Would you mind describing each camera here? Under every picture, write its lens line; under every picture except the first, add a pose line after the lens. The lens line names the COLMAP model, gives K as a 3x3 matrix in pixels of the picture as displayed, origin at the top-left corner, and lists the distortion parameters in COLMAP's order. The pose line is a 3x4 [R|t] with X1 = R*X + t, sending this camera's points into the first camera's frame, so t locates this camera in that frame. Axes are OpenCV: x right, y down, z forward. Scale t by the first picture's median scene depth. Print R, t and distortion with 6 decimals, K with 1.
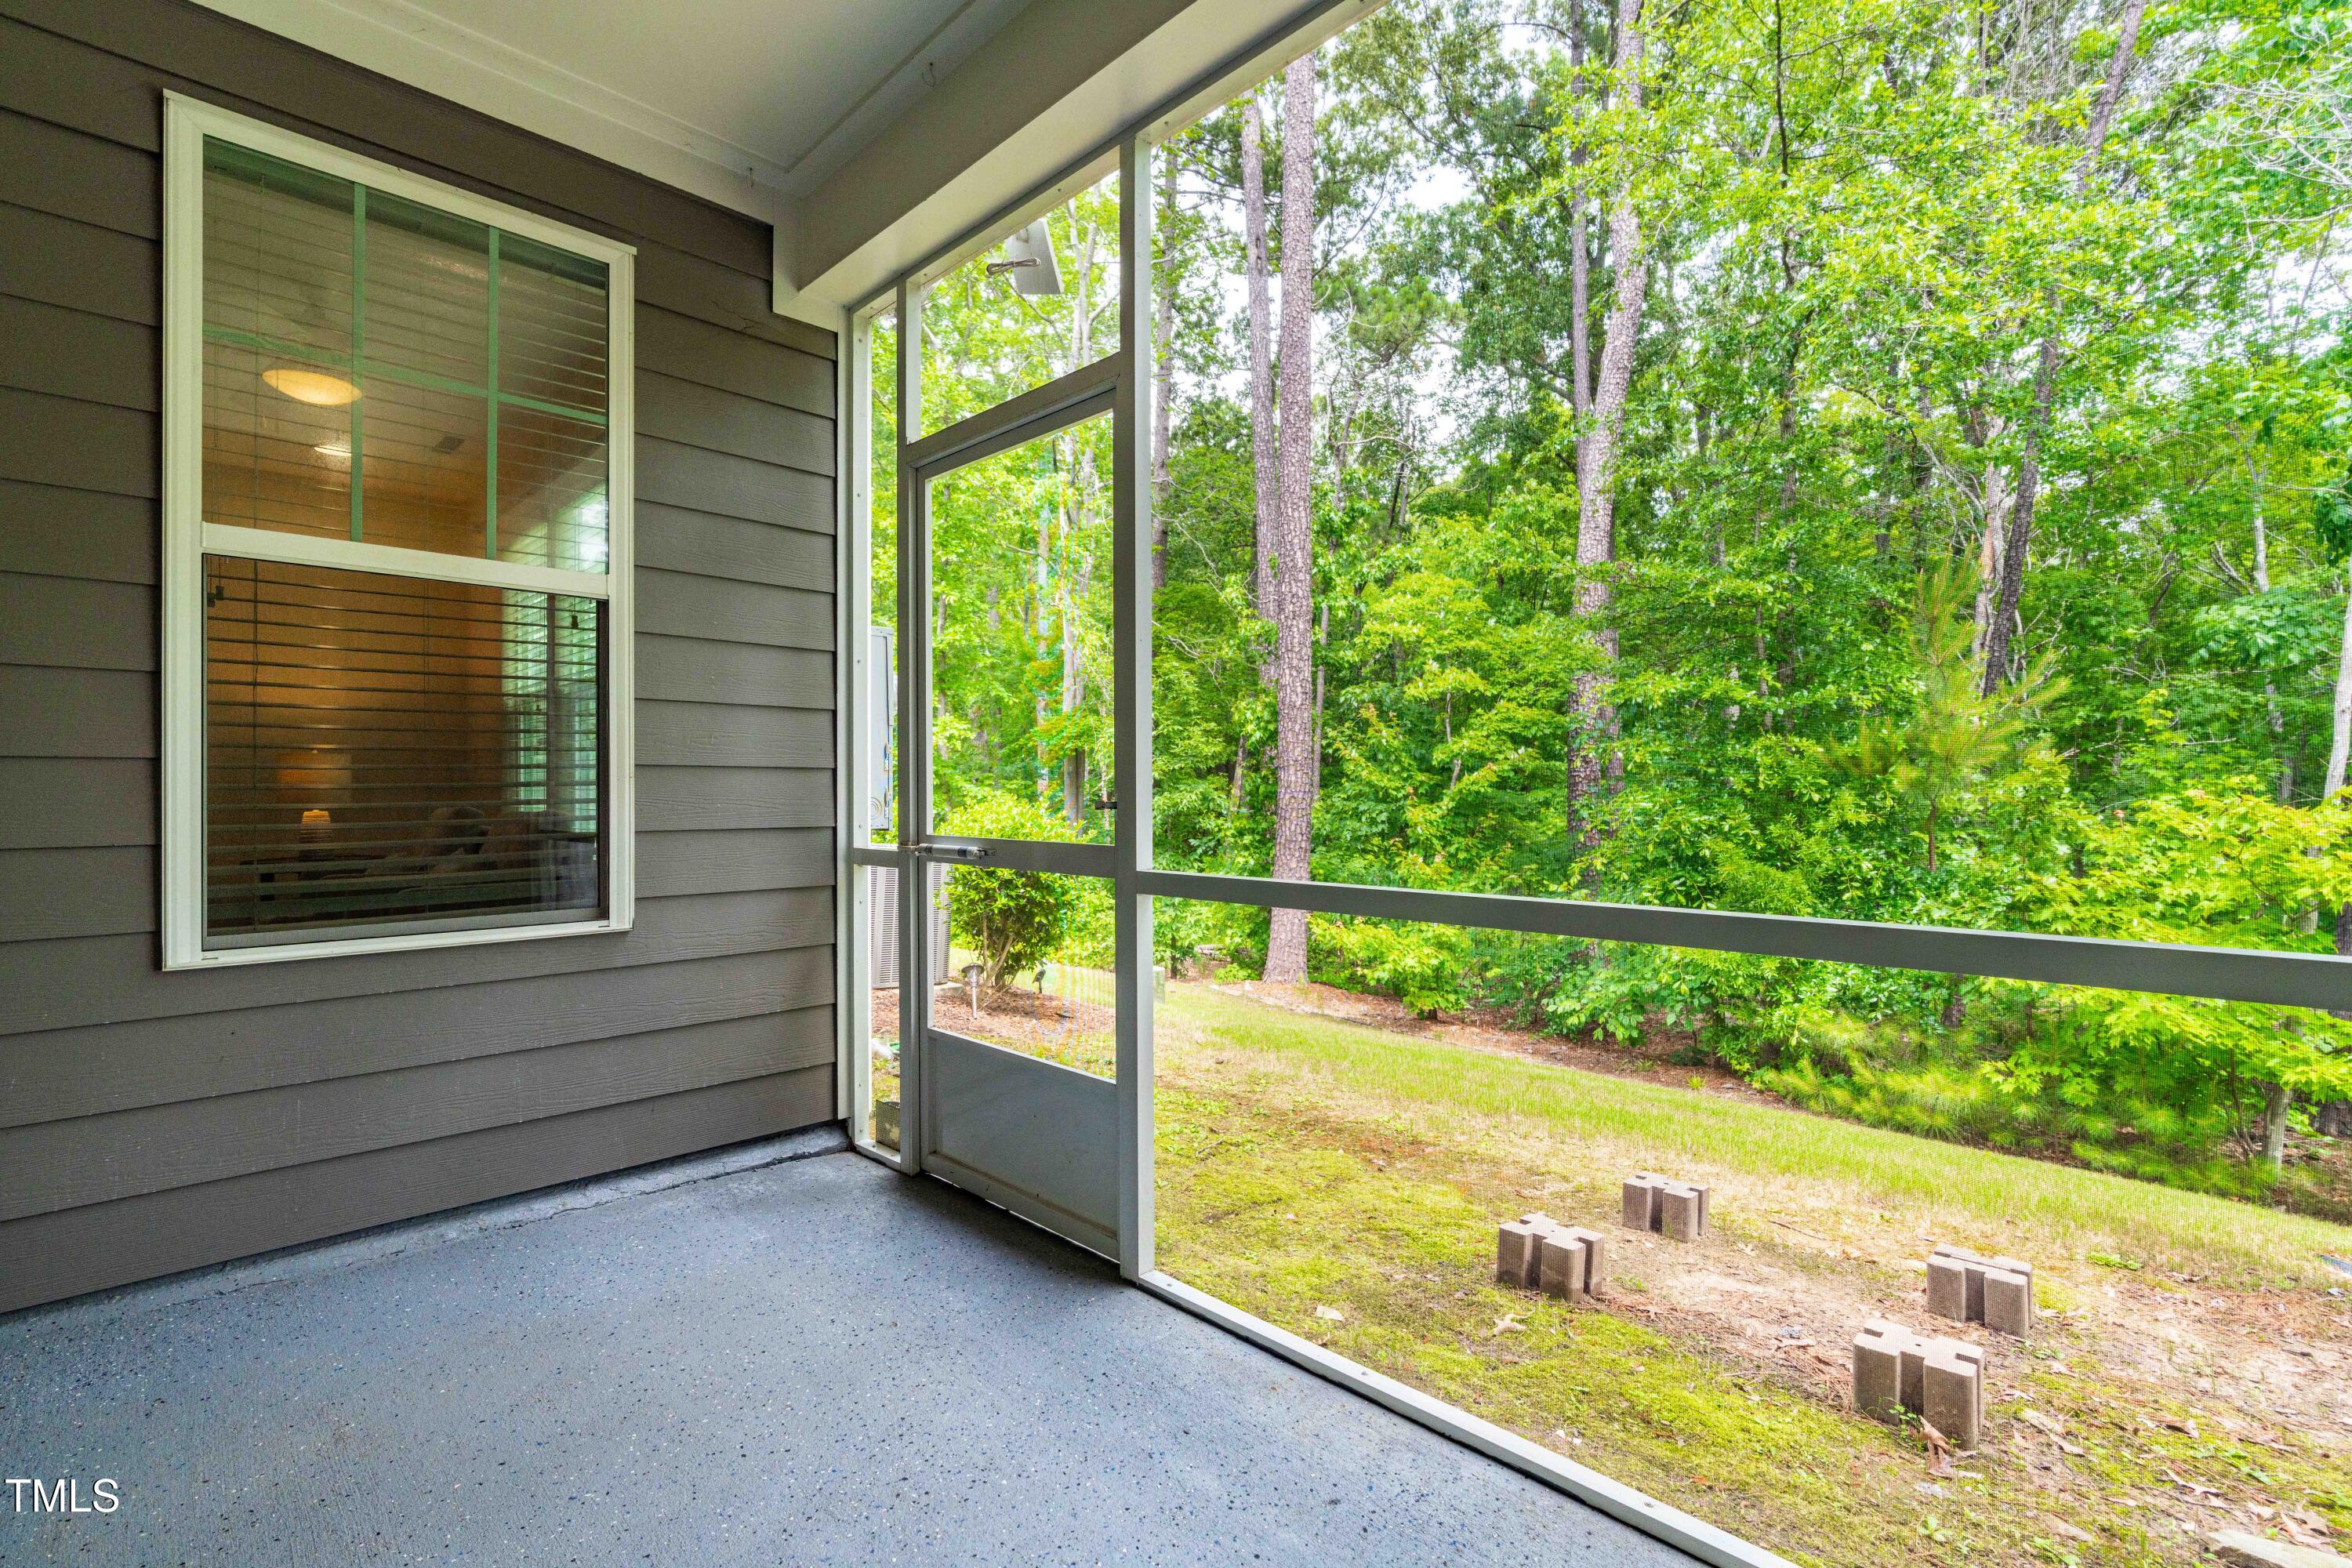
lens RADIAL K [[1061.7, 0, 1176.0], [0, 1061.7, 784.0], [0, 0, 1]] dist [-0.000226, 0.000457]
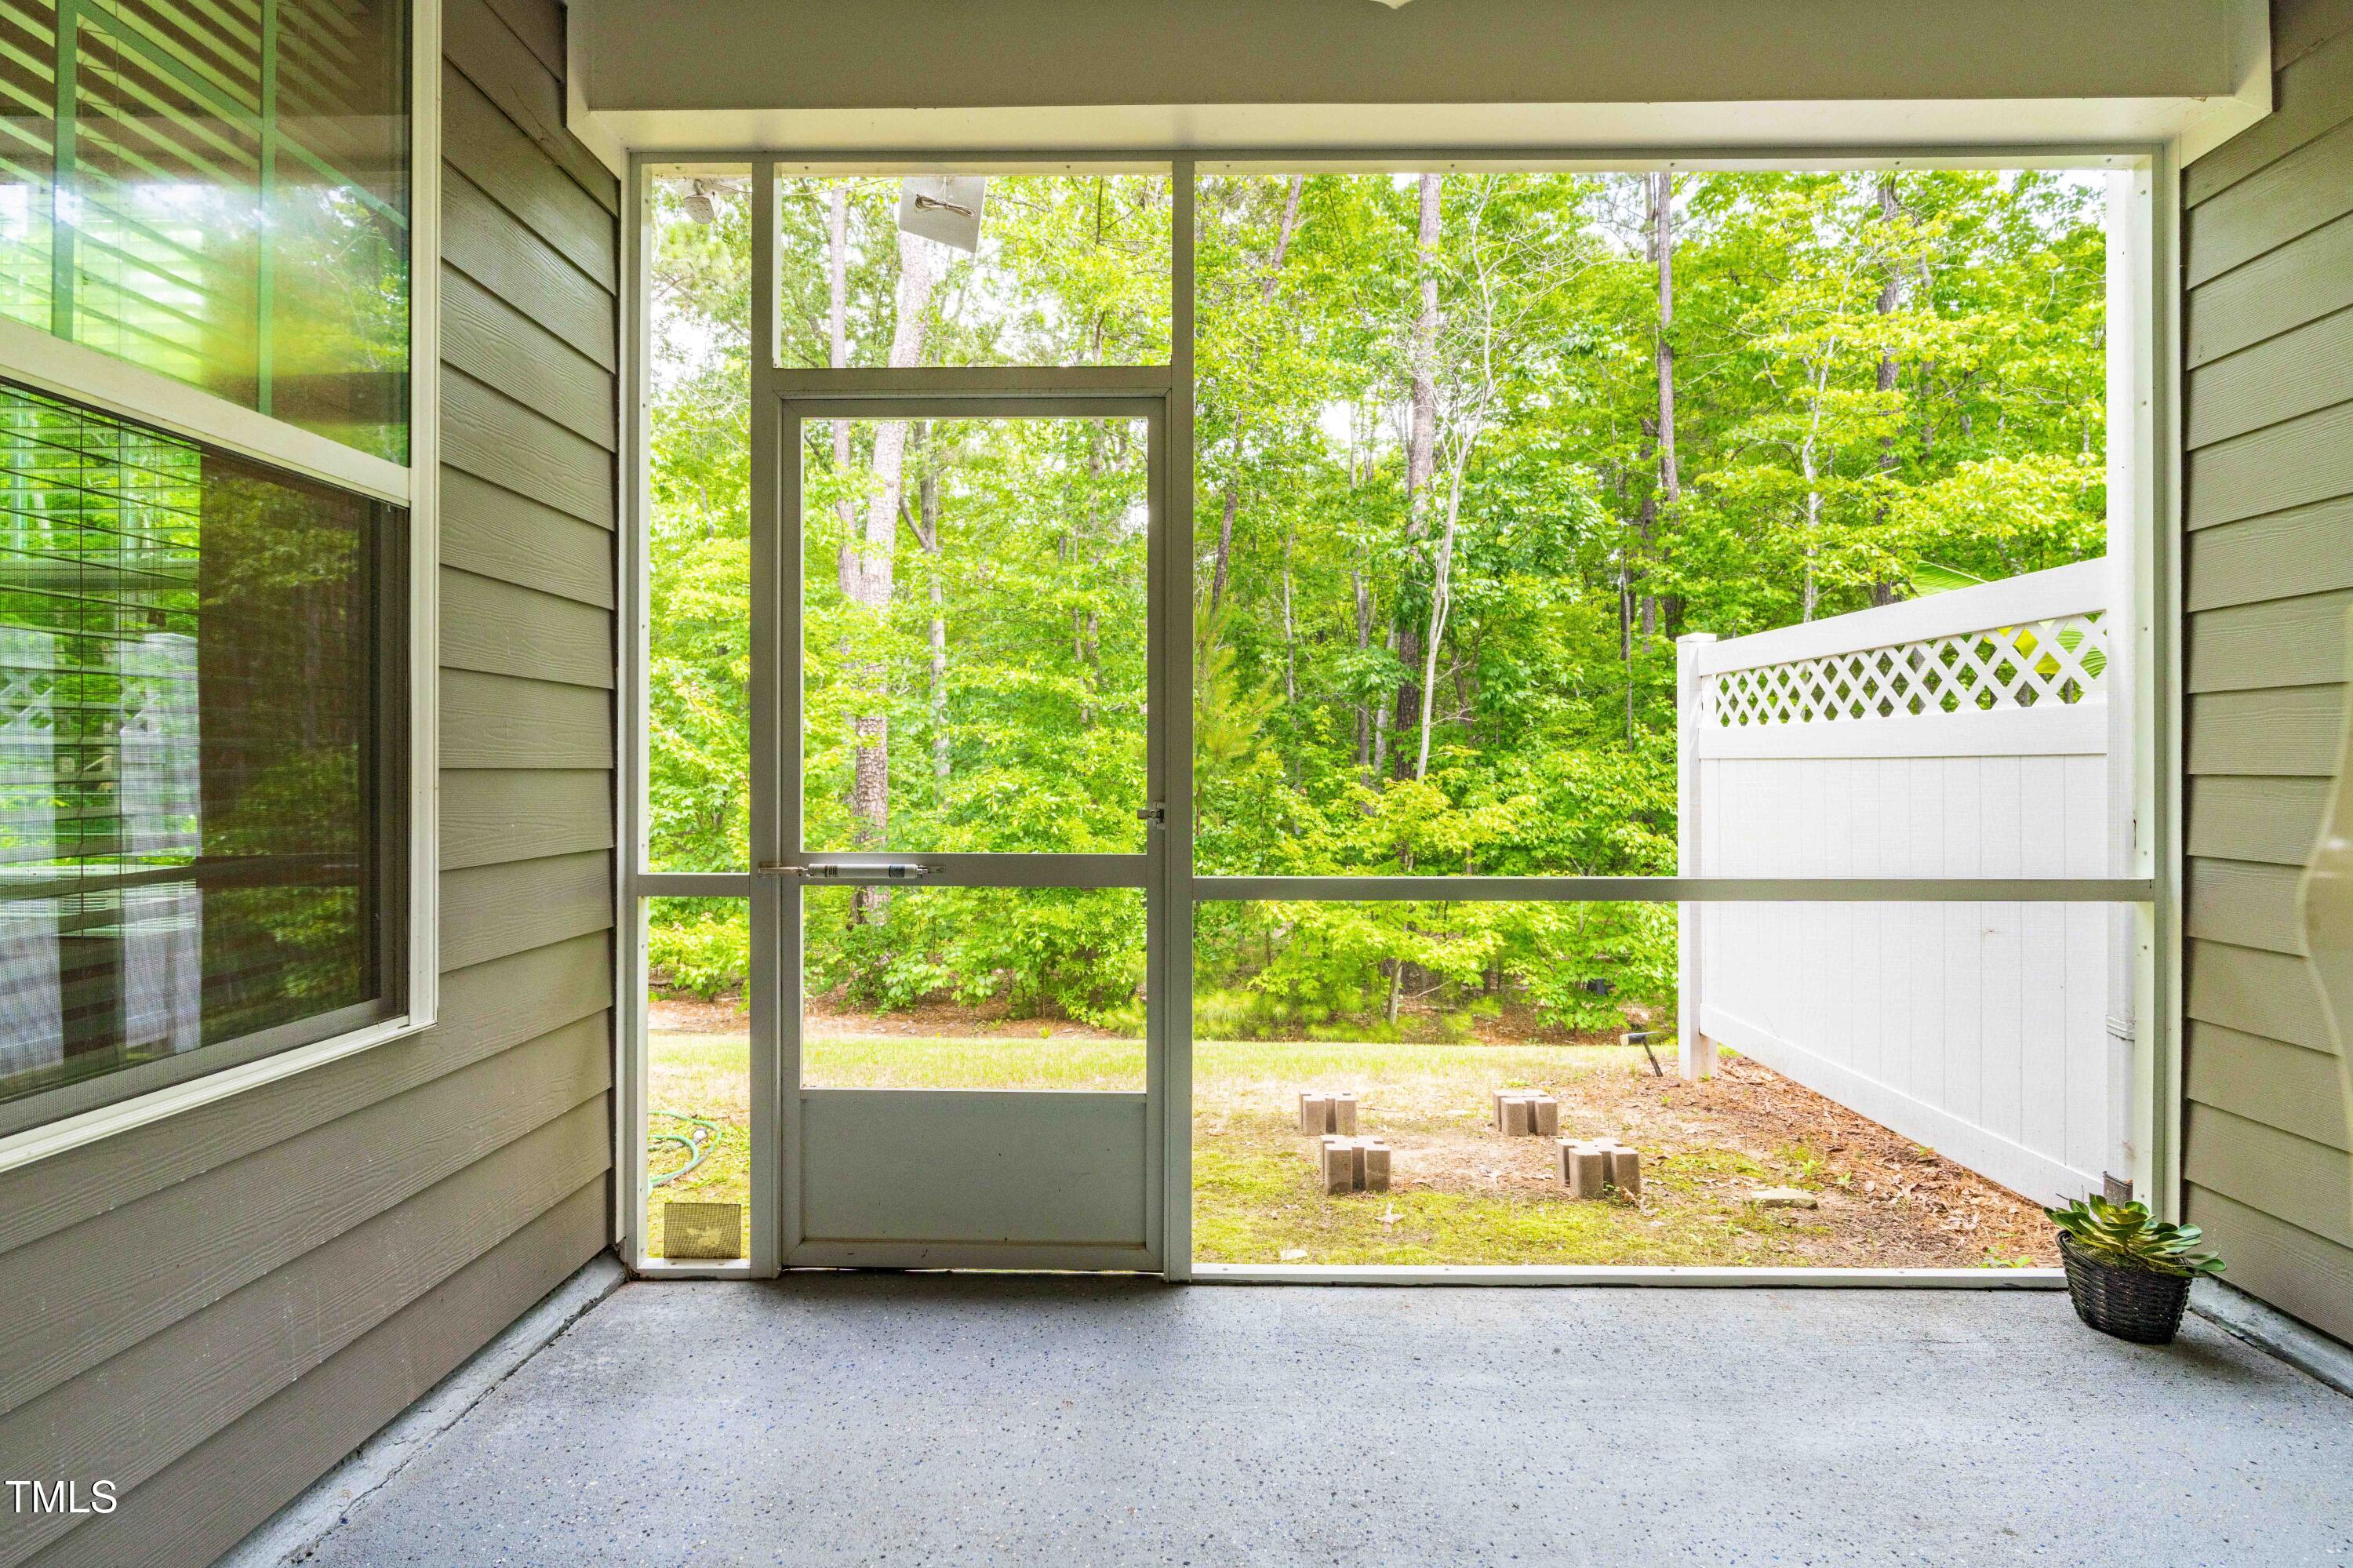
lens RADIAL K [[1074.8, 0, 1188.7], [0, 1074.8, 754.6], [0, 0, 1]] dist [-0.000920, 0.000139]
pose [[0.714435, 0.012100, 0.699597, -0.598567], [-0.009602, 0.999926, -0.007489, -0.024080], [-0.699636, -0.001367, 0.714498, 0.200486]]
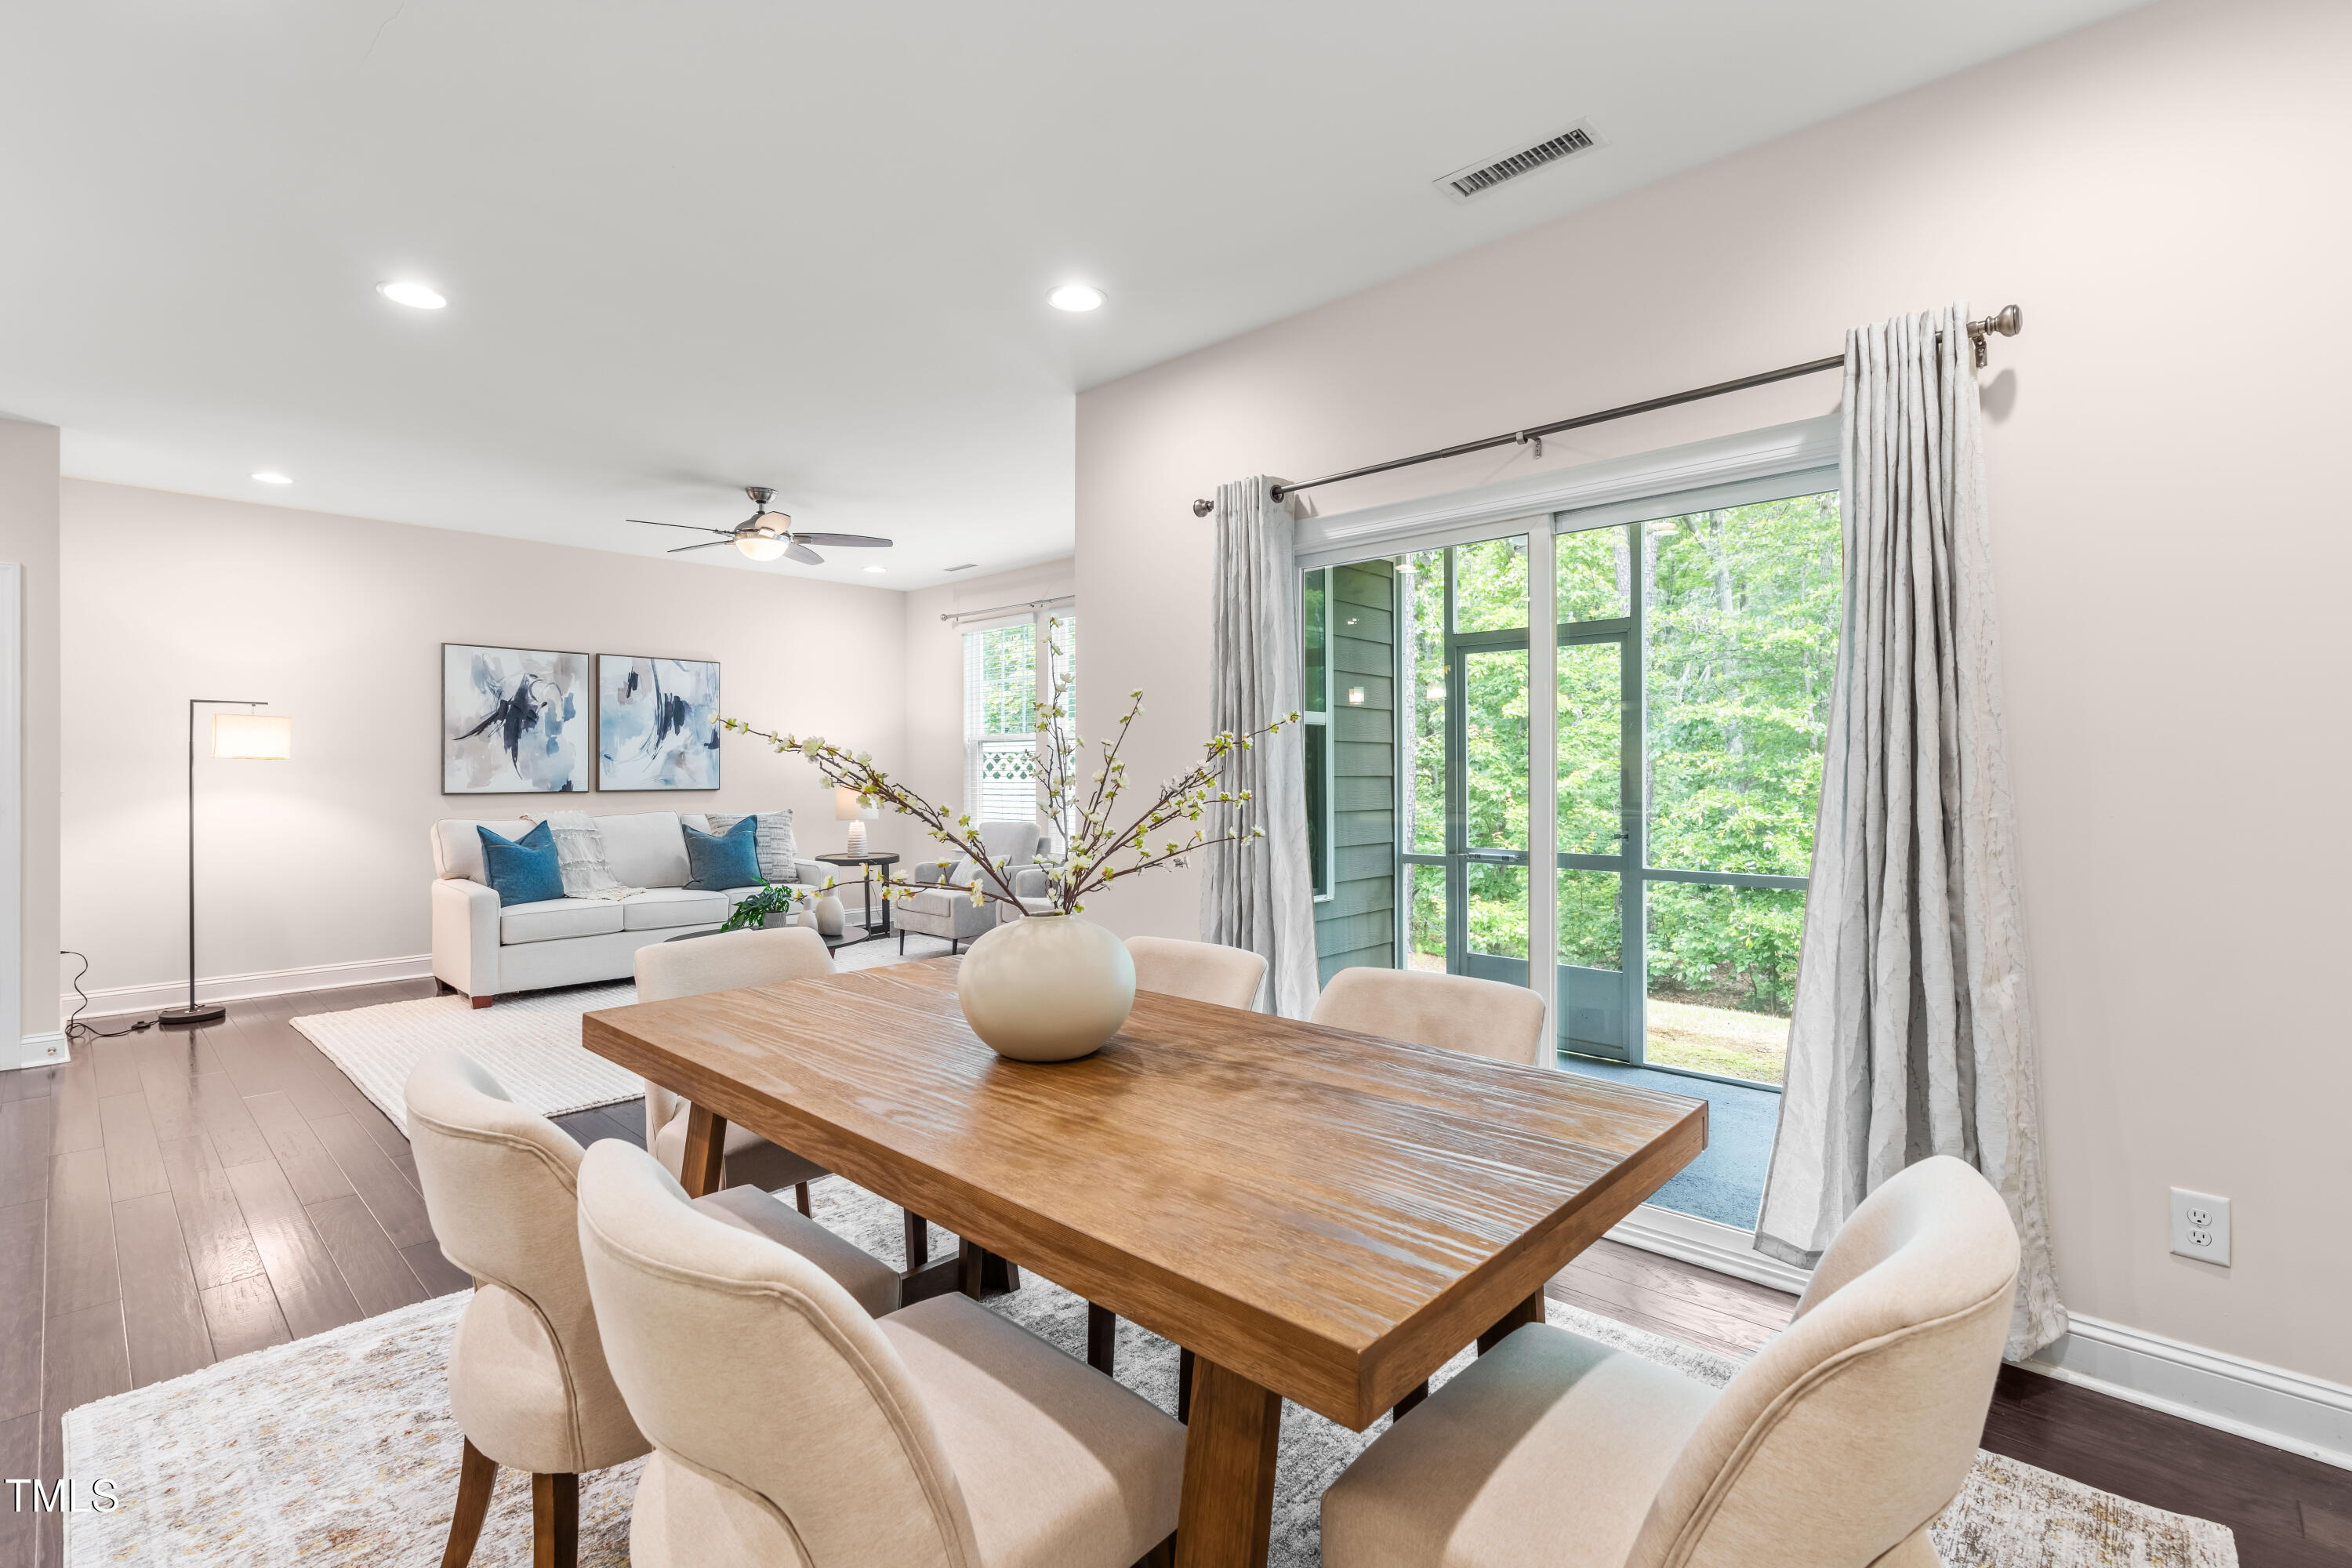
lens RADIAL K [[1061.7, 0, 1176.0], [0, 1061.7, 784.0], [0, 0, 1]] dist [-0.000226, 0.000457]
pose [[0.999272, -0.000660, 0.038137, -0.803234], [-0.000141, 0.999779, 0.021013, -0.099863], [-0.038143, -0.021003, 0.999052, -0.807575]]
